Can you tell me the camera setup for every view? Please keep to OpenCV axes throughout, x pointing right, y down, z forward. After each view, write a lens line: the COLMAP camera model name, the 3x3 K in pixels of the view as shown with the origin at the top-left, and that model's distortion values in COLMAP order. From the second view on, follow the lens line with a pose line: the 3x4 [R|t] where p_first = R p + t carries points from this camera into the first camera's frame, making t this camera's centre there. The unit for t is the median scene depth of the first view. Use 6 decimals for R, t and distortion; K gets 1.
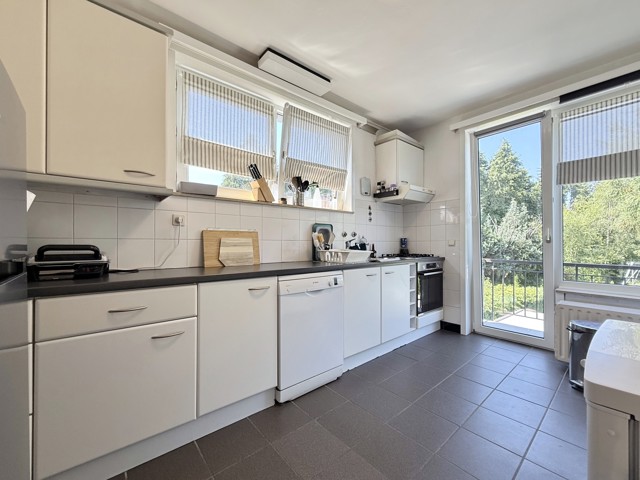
lens RADIAL K [[260.5, 0, 324.8], [0, 260.5, 240.3], [0, 0, 1]] dist [0.000779, 0.000160]
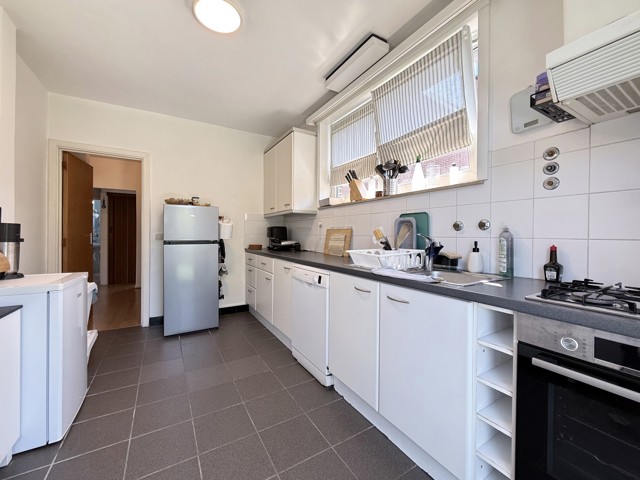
lens RADIAL K [[260.2, 0, 320.0], [0, 260.2, 231.6], [0, 0, 1]] dist [0.000130, 0.000022]
pose [[-0.169906, -0.008456, -0.985424, 0.790565], [0.005877, 0.999937, -0.009594, -0.008706], [0.985443, -0.007422, -0.169845, 0.939359]]
